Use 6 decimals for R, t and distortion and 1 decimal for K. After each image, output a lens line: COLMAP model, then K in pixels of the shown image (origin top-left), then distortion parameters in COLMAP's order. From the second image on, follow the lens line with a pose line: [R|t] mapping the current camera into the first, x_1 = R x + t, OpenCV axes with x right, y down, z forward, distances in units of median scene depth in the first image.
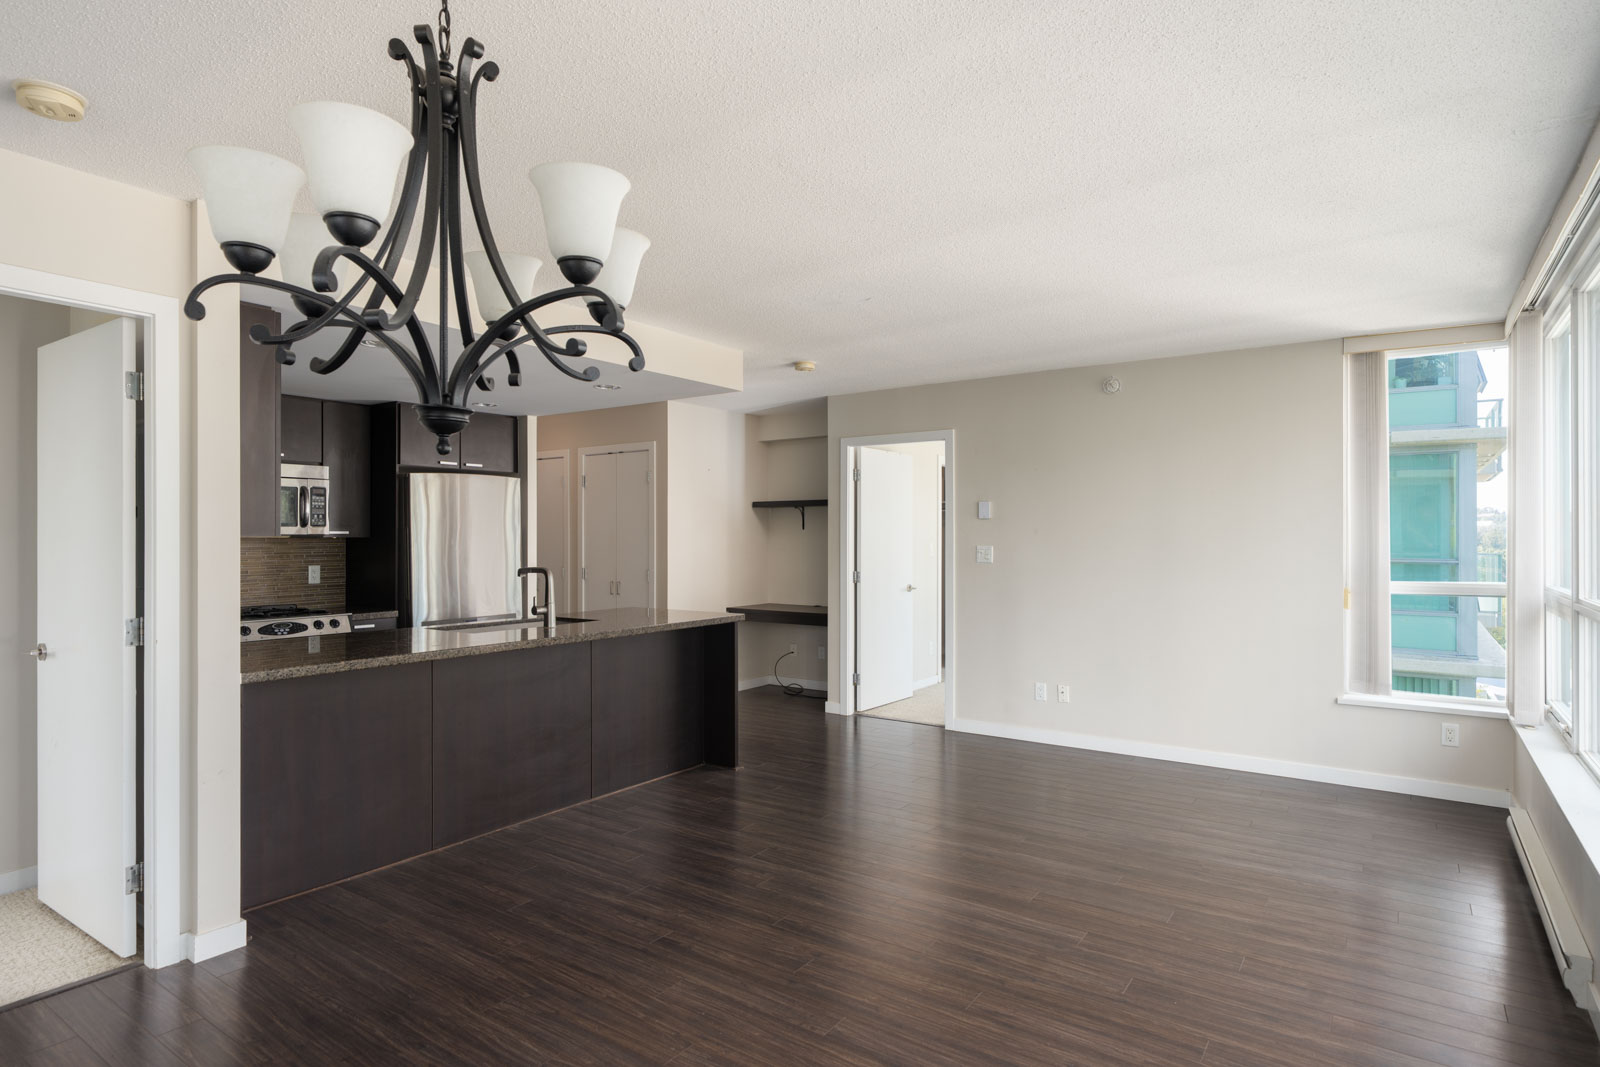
lens RADIAL K [[859.1, 0, 800.0], [0, 859.1, 533.5], [0, 0, 1]] dist [0.000433, 0.000314]
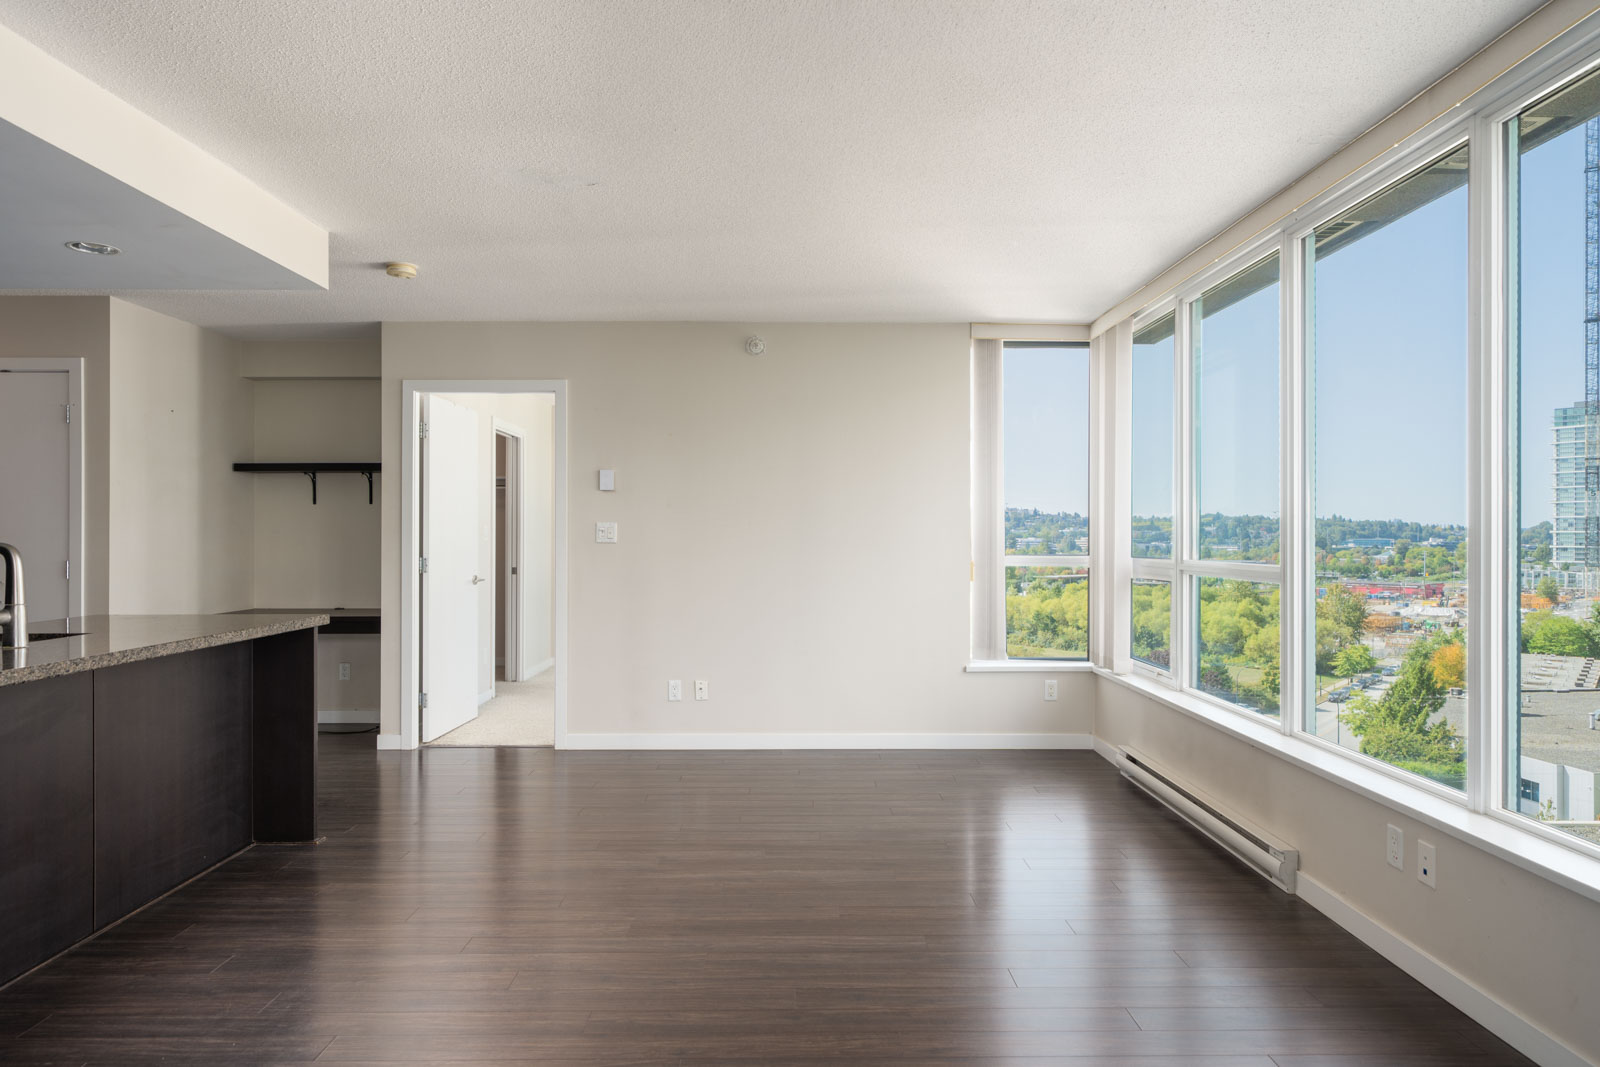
lens RADIAL K [[962.3, 0, 800.0], [0, 962.3, 533.5], [0, 0, 1]] dist [0.000179, 0.000383]
pose [[0.813036, 0.002273, 0.582210, -0.219664], [-0.003437, 0.999994, 0.000895, 0.029000], [-0.582204, -0.002729, 0.813038, 0.164585]]
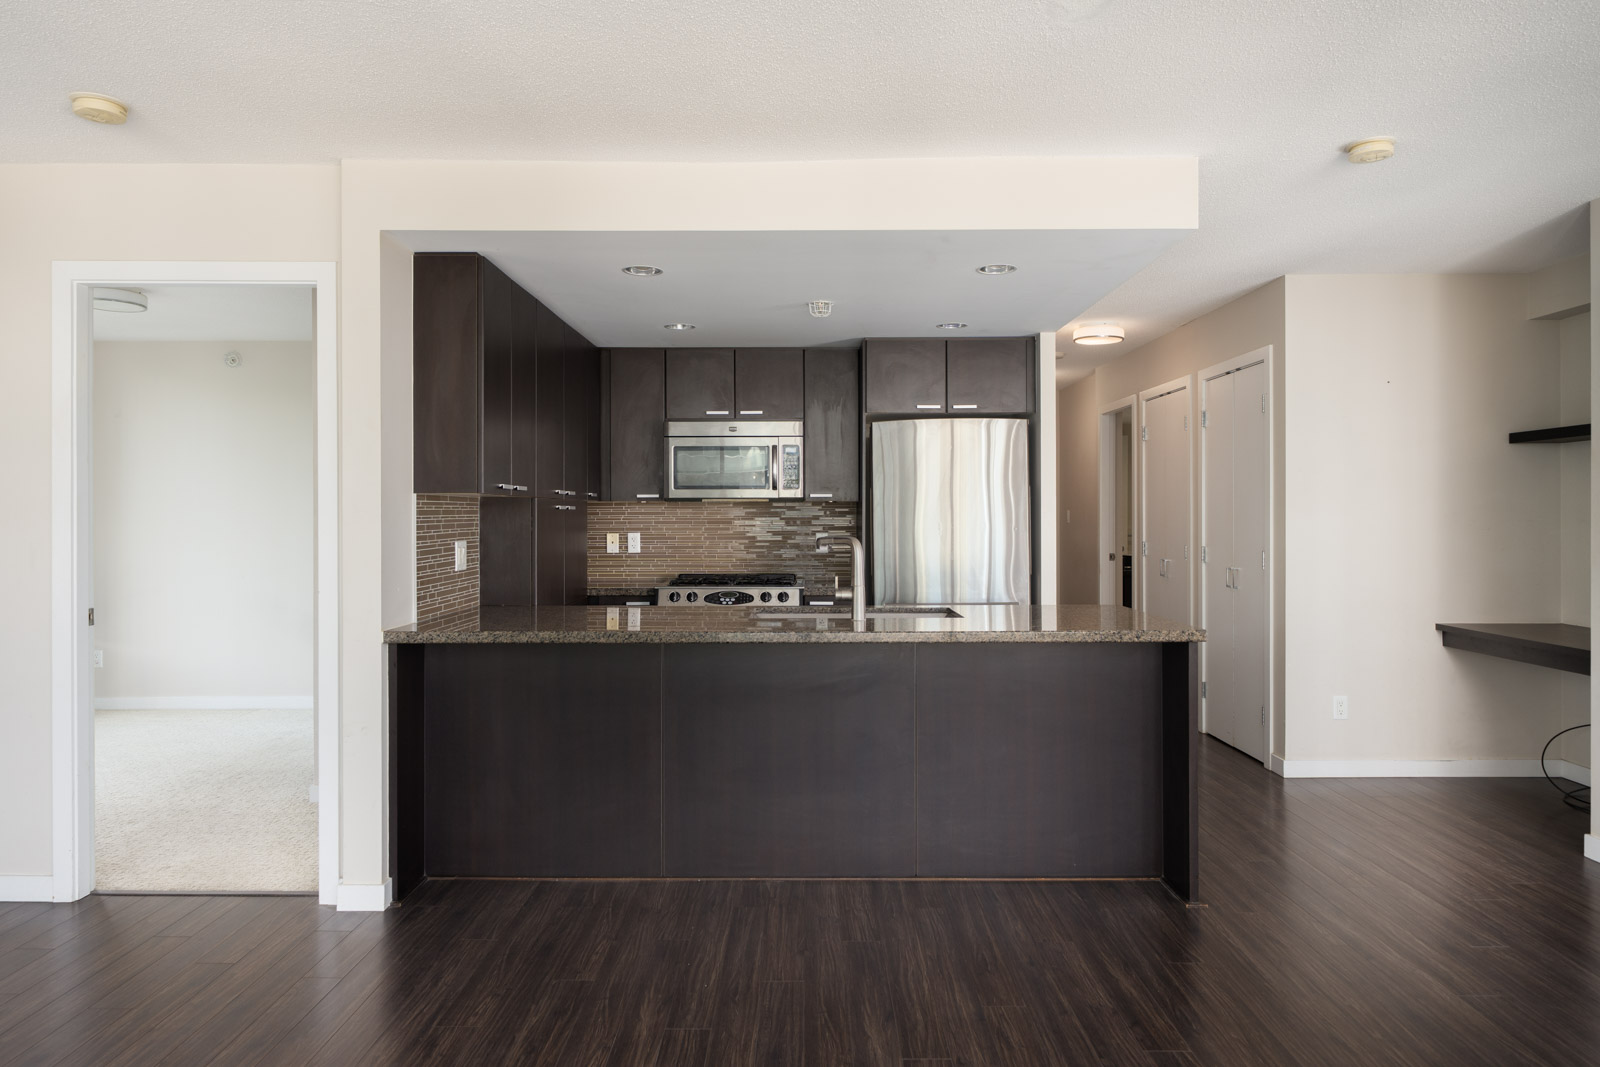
lens RADIAL K [[1001.7, 0, 806.8], [0, 1001.7, 512.3], [0, 0, 1]] dist [0.000953, -0.000749]
pose [[0.573486, -0.001681, -0.819214, 0.337843], [0.004608, 0.999989, 0.001174, 0.016892], [0.819202, -0.004448, 0.573487, 0.446686]]
